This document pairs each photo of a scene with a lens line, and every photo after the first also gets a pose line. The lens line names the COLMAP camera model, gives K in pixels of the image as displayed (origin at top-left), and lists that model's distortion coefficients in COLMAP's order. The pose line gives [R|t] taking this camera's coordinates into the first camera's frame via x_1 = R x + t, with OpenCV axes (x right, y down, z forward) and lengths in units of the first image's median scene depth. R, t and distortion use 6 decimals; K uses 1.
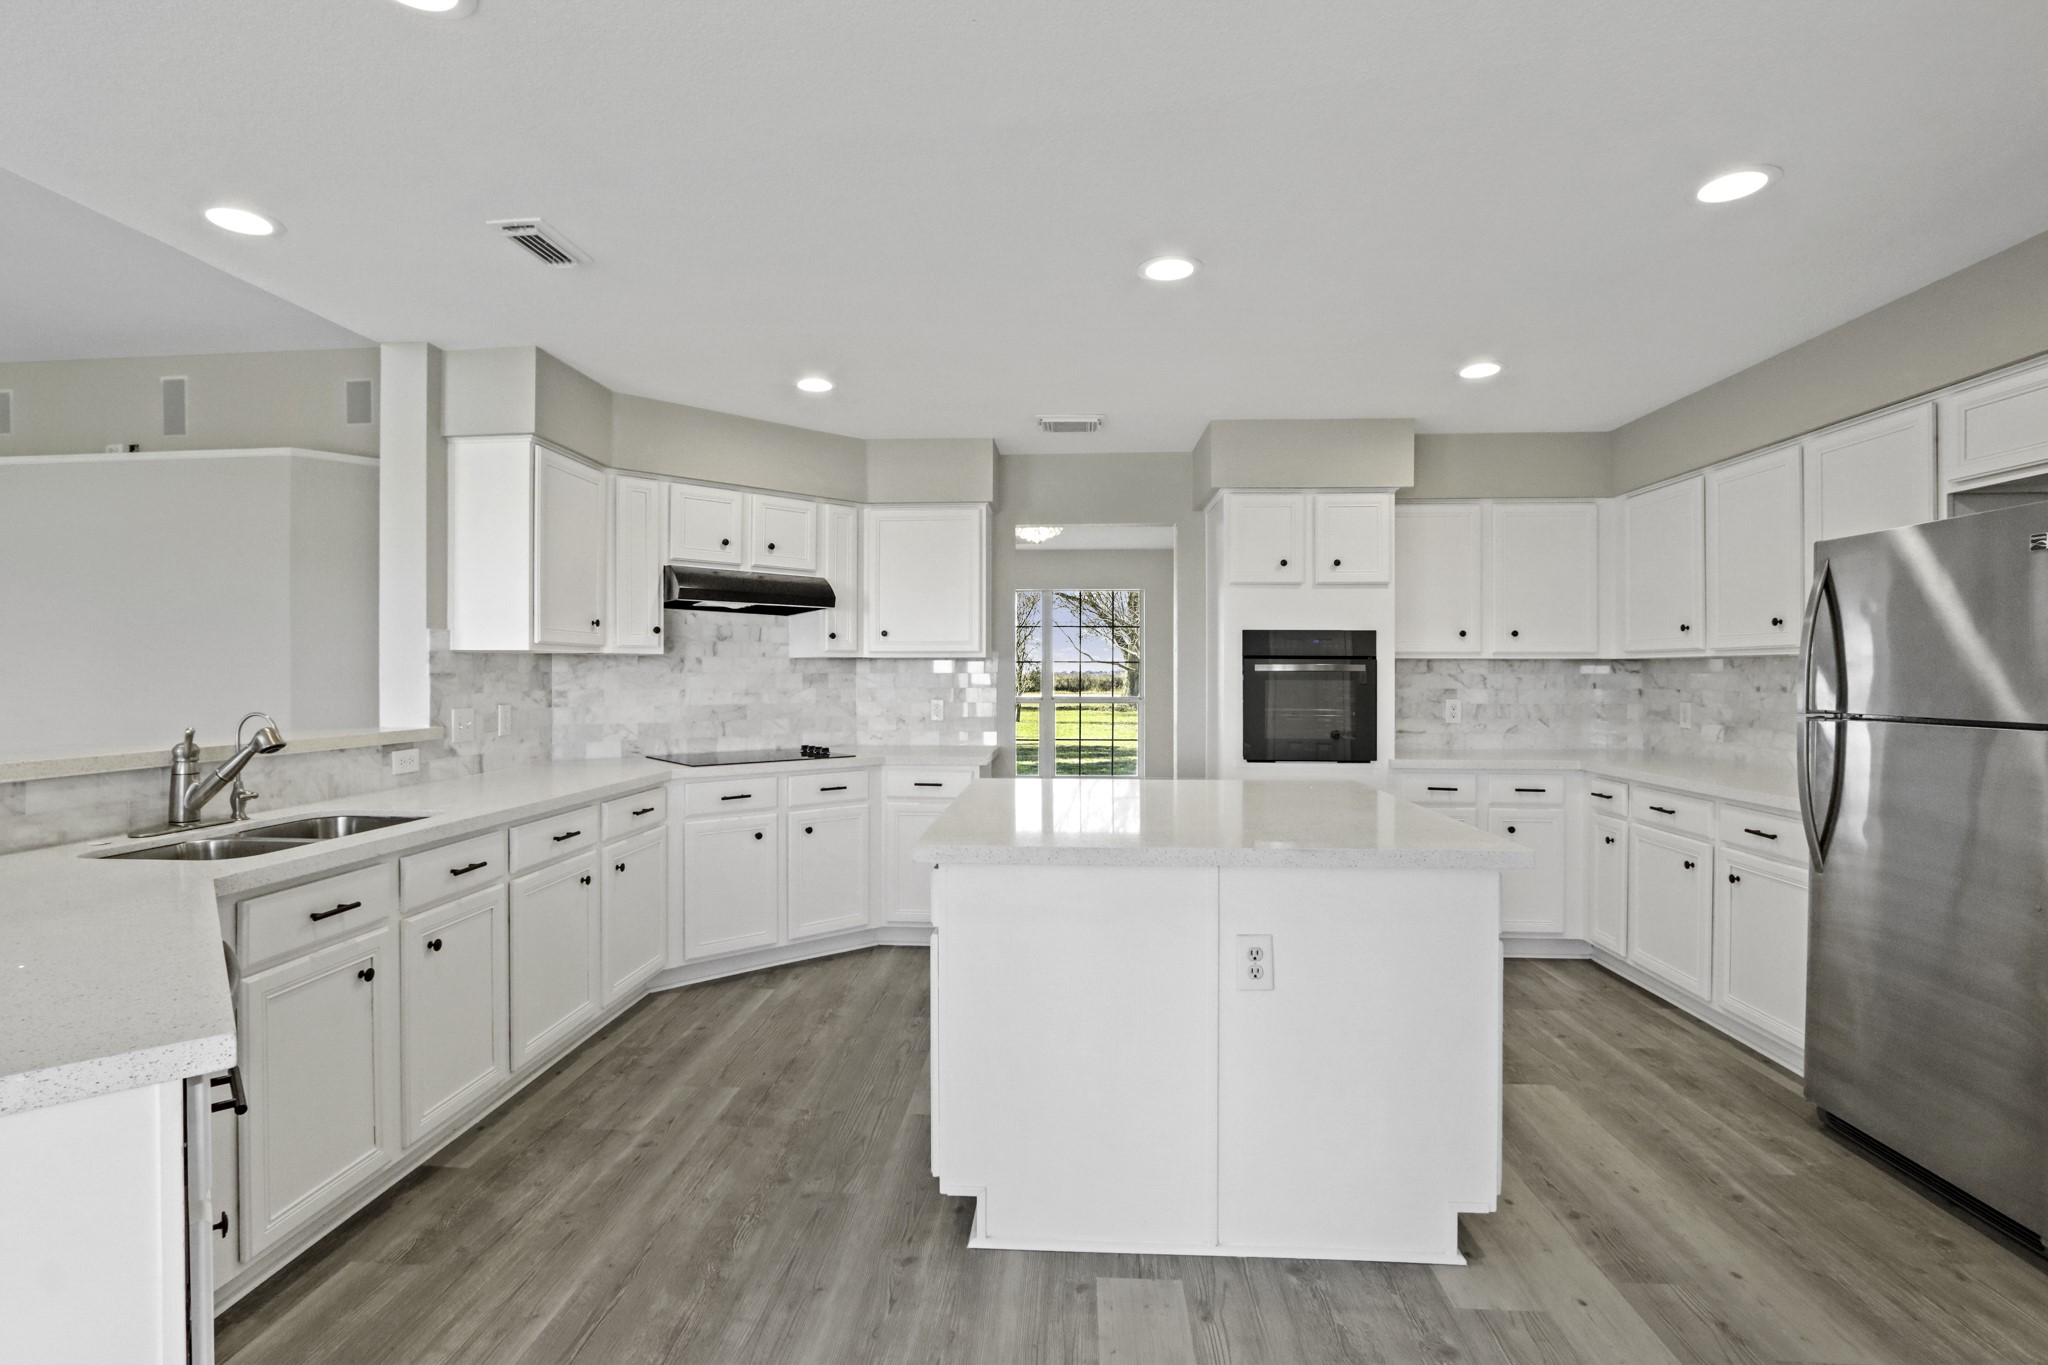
lens RADIAL K [[962.8, 0, 1003.6], [0, 962.8, 672.9], [0, 0, 1]] dist [-0.000340, -0.000058]
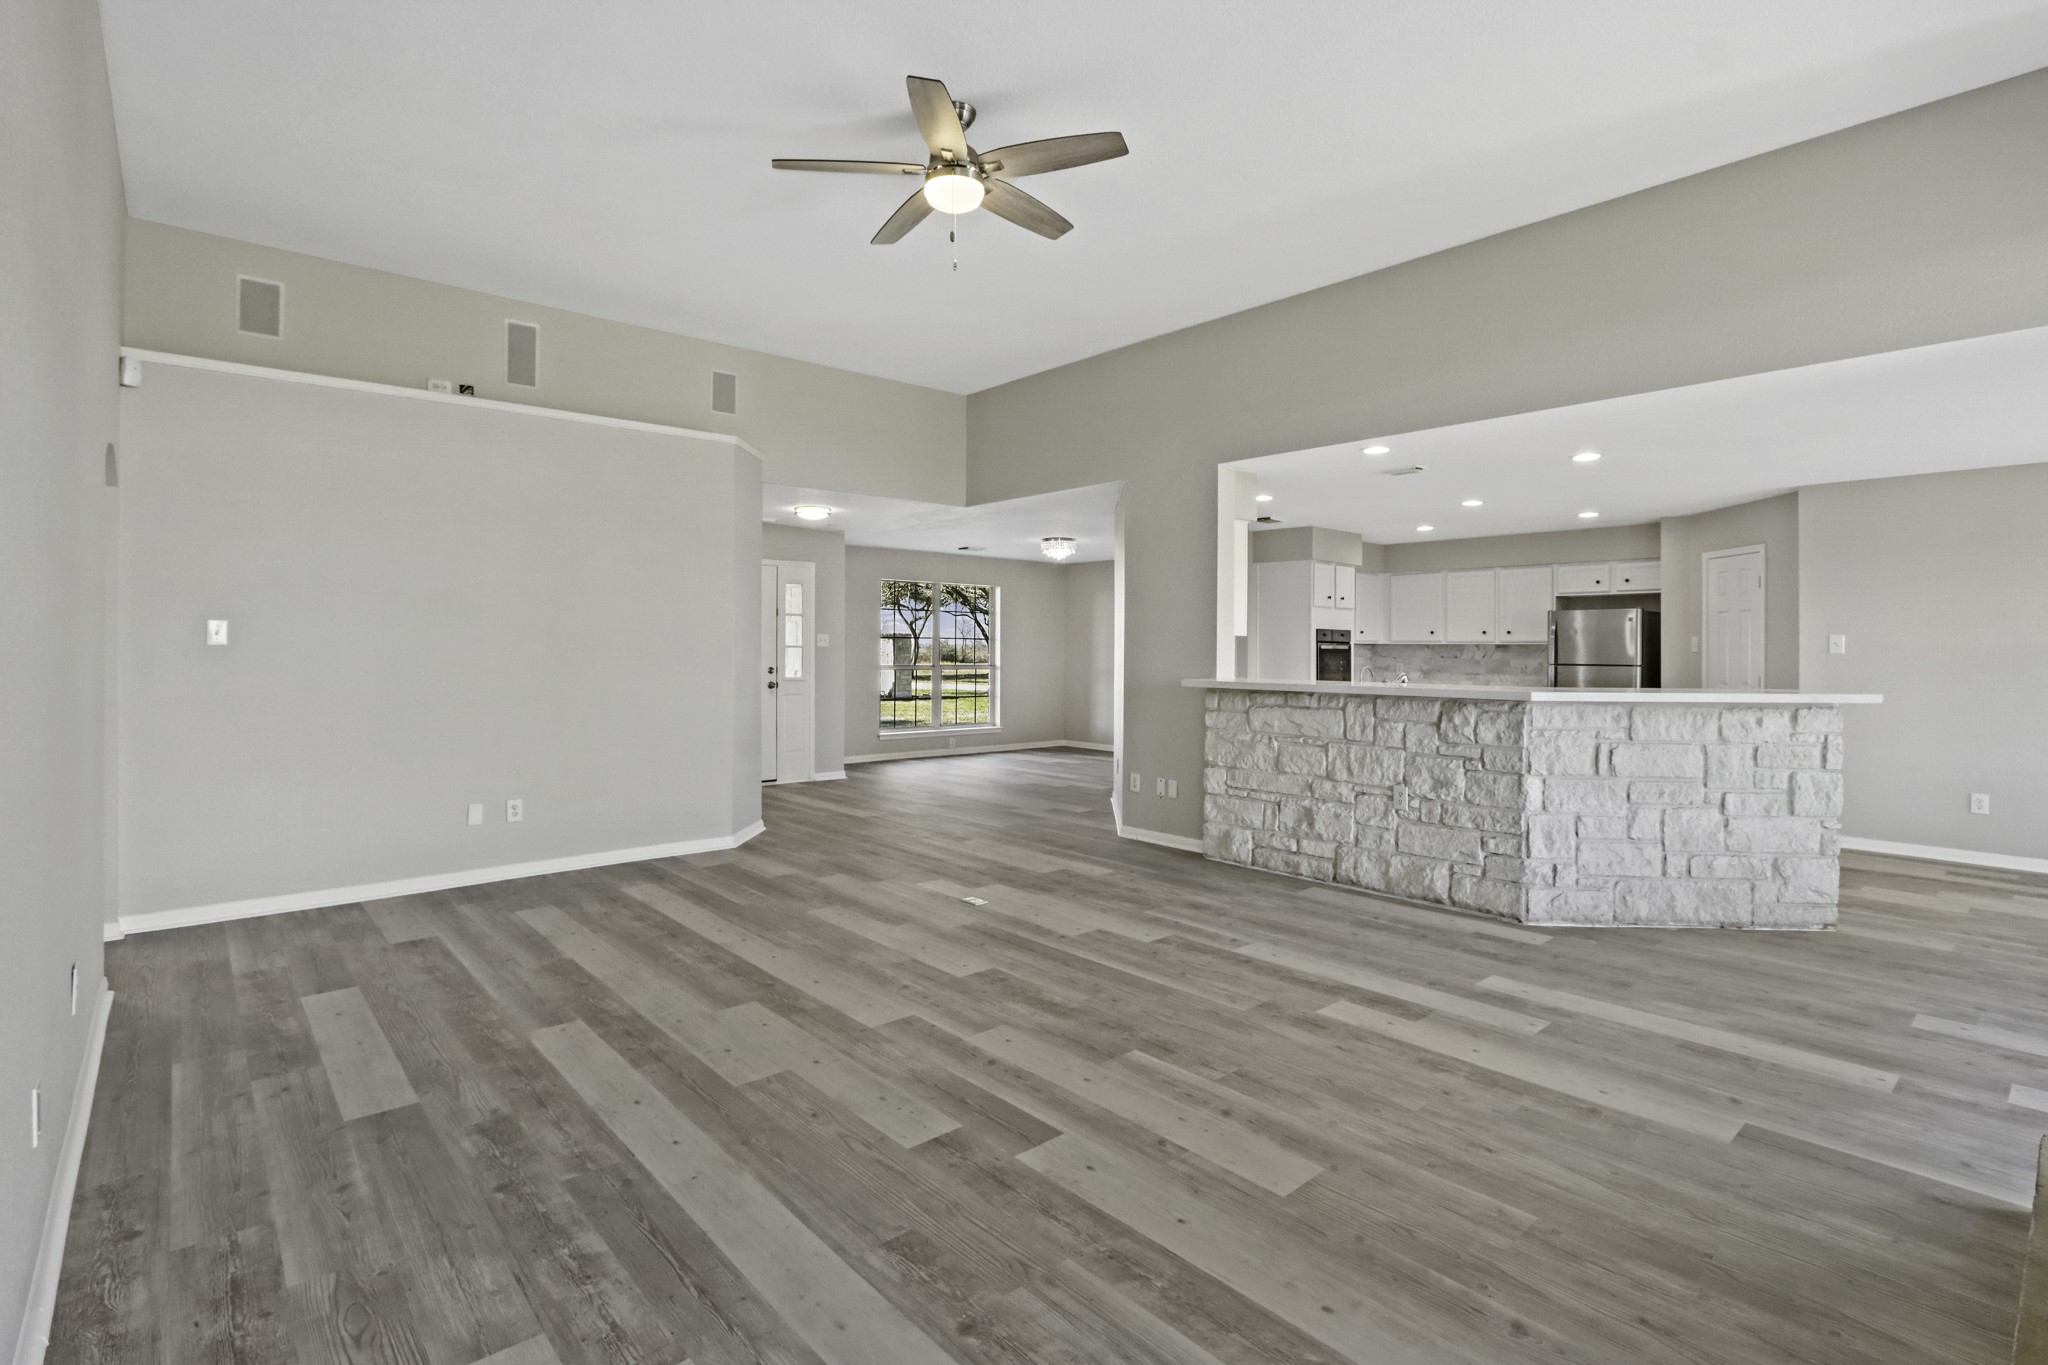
lens RADIAL K [[962.8, 0, 1003.6], [0, 962.8, 672.9], [0, 0, 1]] dist [-0.000340, -0.000058]
pose [[0.707214, -0.011305, 0.706909, -1.686968], [-0.008362, 0.999668, 0.024353, 0.005818], [-0.706950, -0.023134, 0.706885, 0.009833]]
